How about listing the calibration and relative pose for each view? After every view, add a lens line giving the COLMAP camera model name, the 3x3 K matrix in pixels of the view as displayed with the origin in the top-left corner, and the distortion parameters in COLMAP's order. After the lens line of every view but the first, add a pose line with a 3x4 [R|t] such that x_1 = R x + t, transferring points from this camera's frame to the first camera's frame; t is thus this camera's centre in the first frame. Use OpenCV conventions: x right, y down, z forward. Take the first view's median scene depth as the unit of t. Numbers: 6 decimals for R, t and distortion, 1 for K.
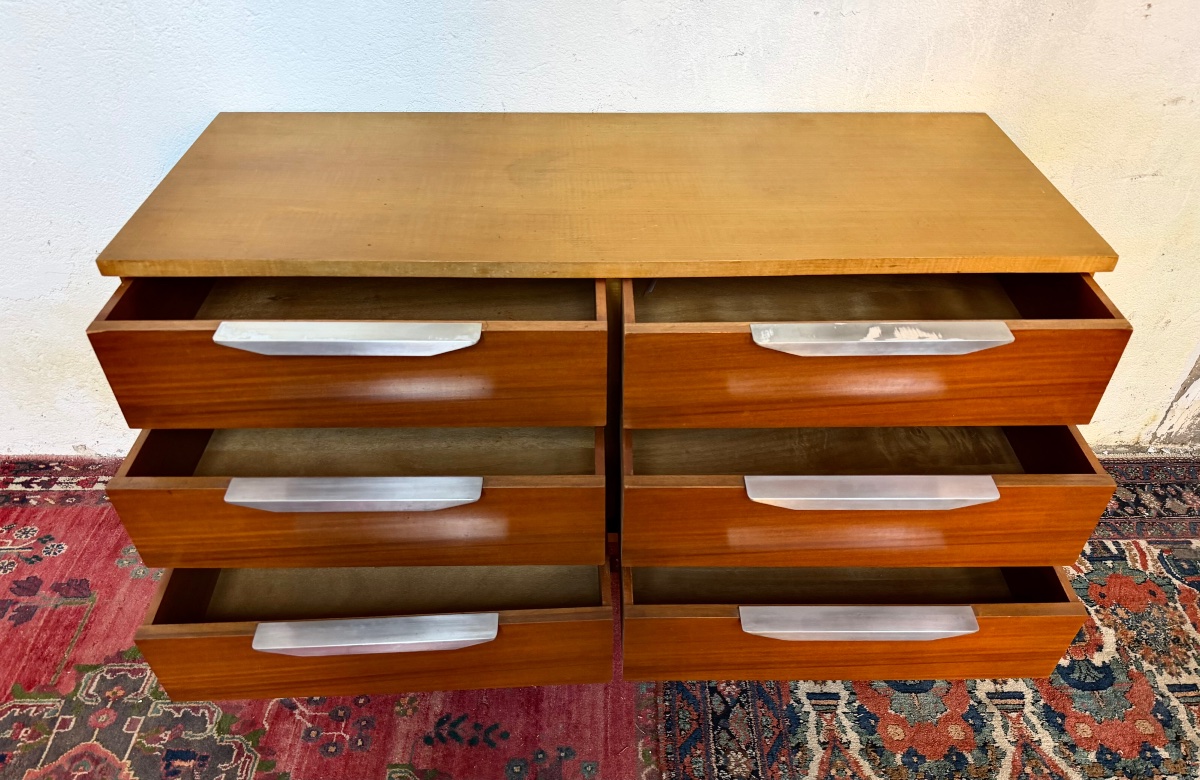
lens RADIAL K [[868.8, 0, 612.9], [0, 868.8, 462.0], [0, 0, 1]] dist [0.024803, -0.046073]
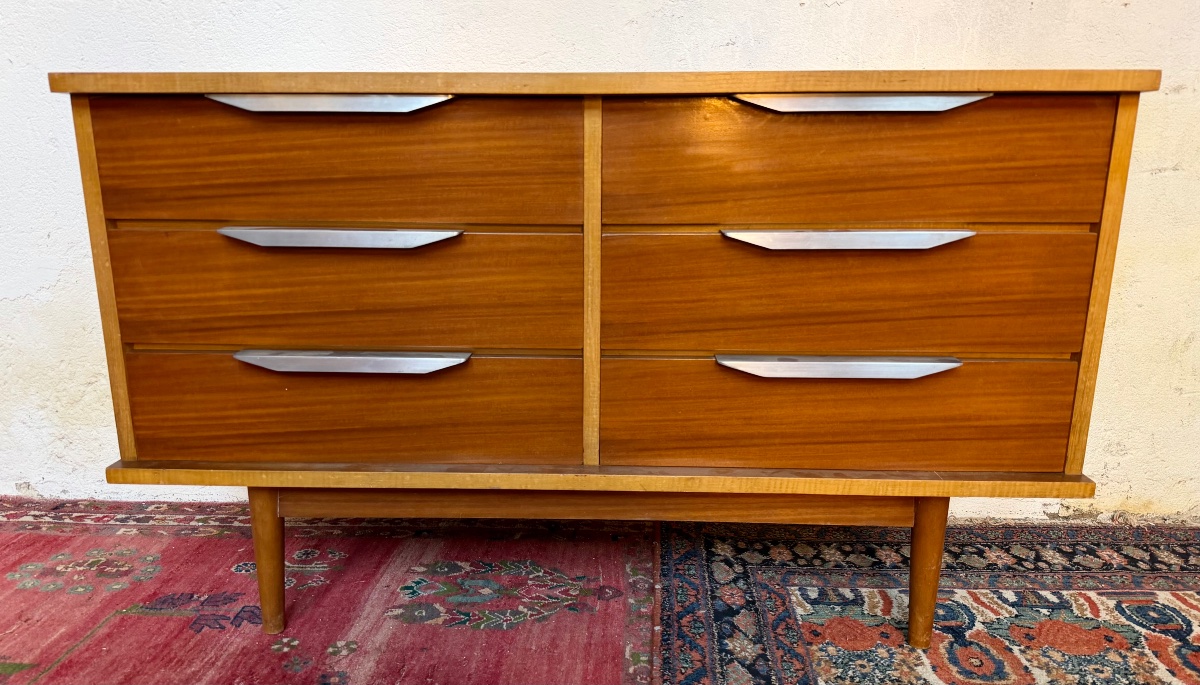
lens RADIAL K [[837.6, 0, 598.9], [0, 837.6, 381.2], [0, 0, 1]] dist [0.015544, -0.037710]
pose [[0.998112, 0.007580, -0.060953, 0.051280], [-0.034408, 0.891034, -0.452631, 0.353848], [0.050880, 0.453874, 0.889612, 0.282495]]
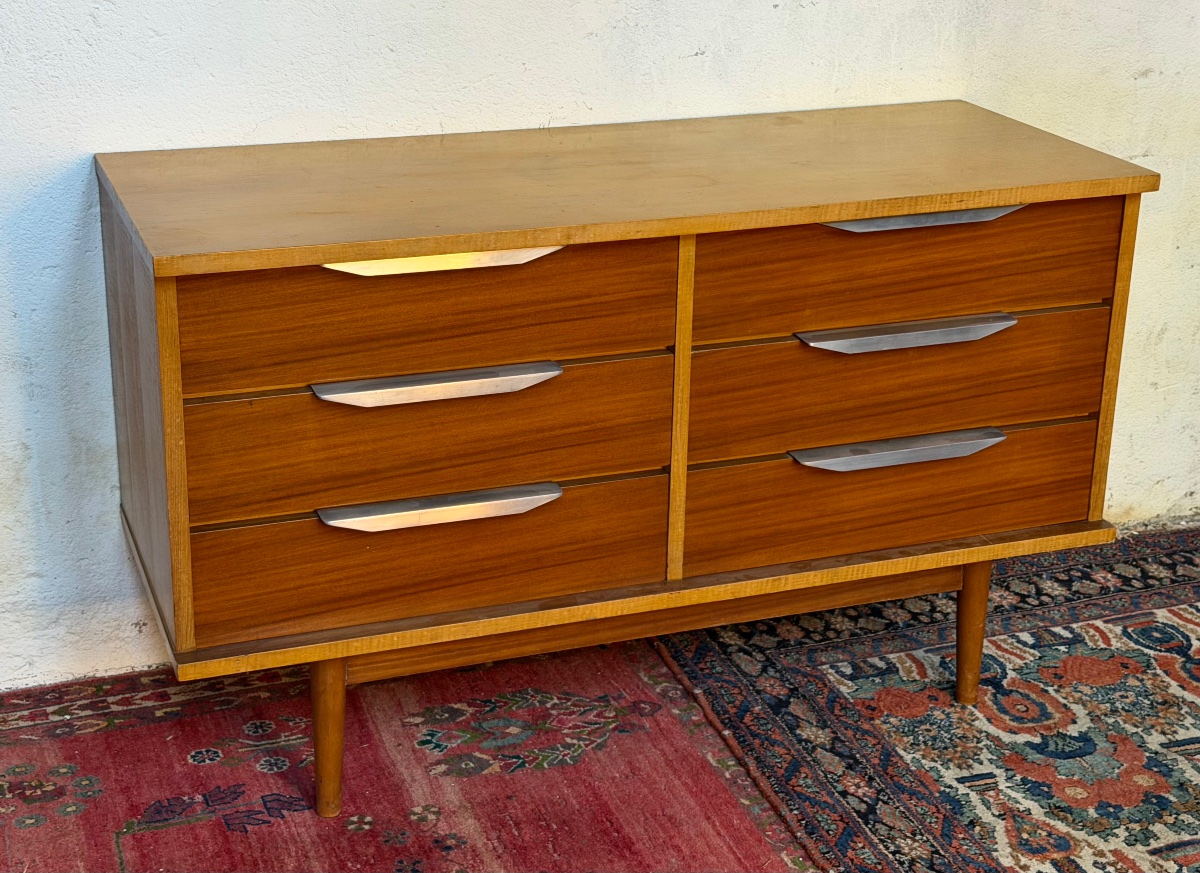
lens RADIAL K [[1938.3, 0, 578.8], [0, 1938.3, 424.9], [0, 0, 1]] dist [0.083171, 0.000000]
pose [[0.949319, -0.109871, 0.294484, -0.596276], [0.206499, 0.924360, -0.320808, 0.489144], [-0.236962, 0.365359, 0.900201, -0.610031]]
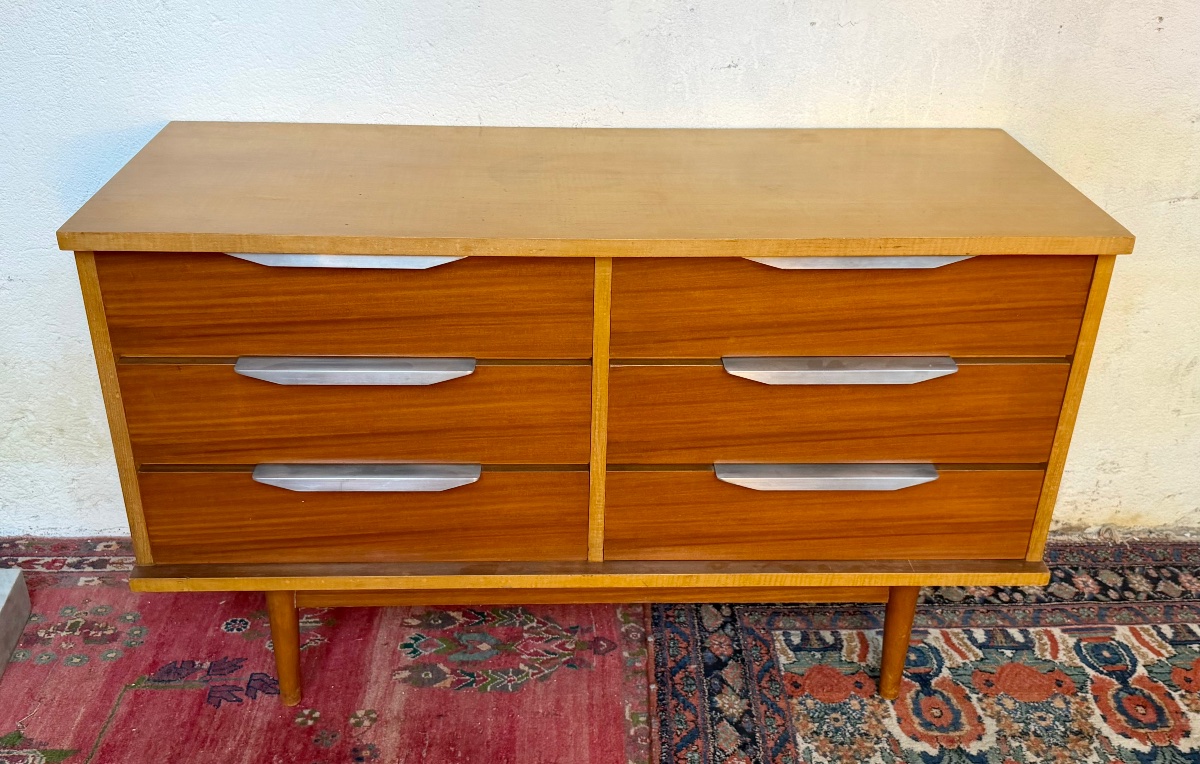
lens RADIAL K [[1189.0, 0, 597.4], [0, 1189.0, 461.0], [0, 0, 1]] dist [0.048297, 0.000000]
pose [[0.999903, 0.000711, 0.013914, -0.018949], [0.002098, 0.979639, -0.200758, 0.209321], [-0.013774, 0.200767, 0.979542, -0.177744]]
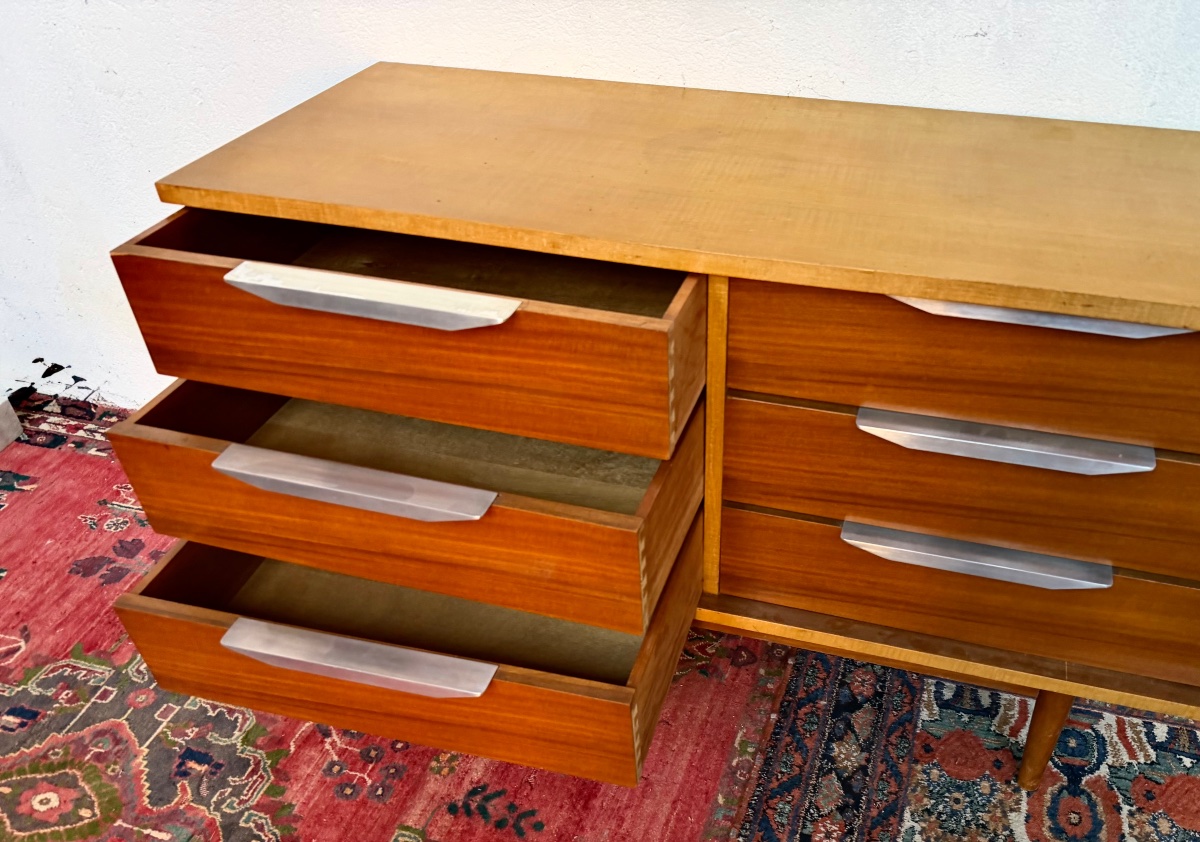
lens RADIAL K [[967.9, 0, 693.2], [0, 967.9, 525.4], [0, 0, 1]] dist [0.051396, -0.089806]
pose [[0.956056, 0.180904, -0.230720, 0.180158], [-0.188260, 0.982067, -0.010088, 0.016714], [0.224758, 0.053080, 0.972968, 0.125400]]
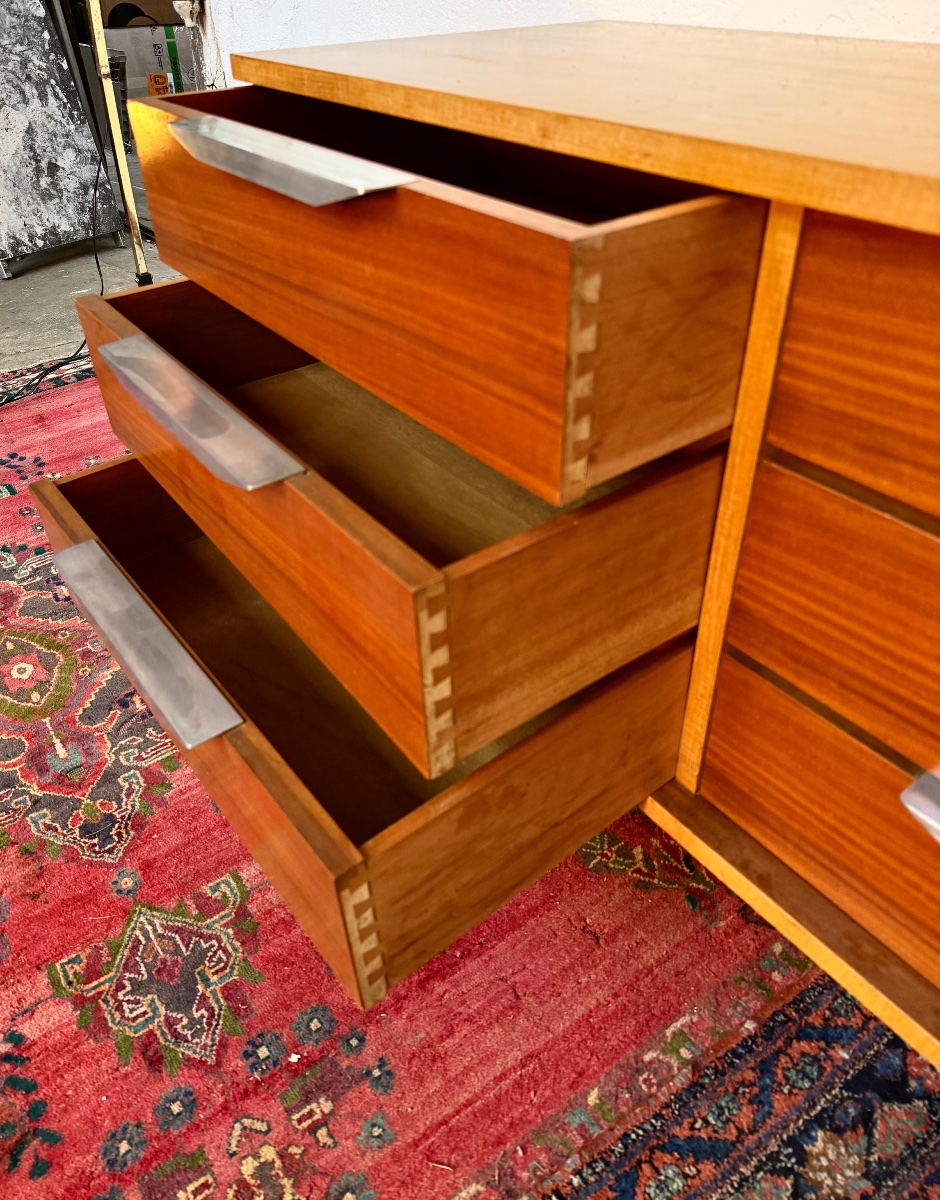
lens RADIAL K [[912.0, 0, 448.4], [0, 912.0, 552.0], [0, 0, 1]] dist [0.005542, -0.023361]
pose [[0.560388, 0.441015, -0.701050, 0.231035], [-0.522742, 0.844883, 0.113639, -0.036214], [0.642422, 0.302786, 0.703999, 0.520036]]
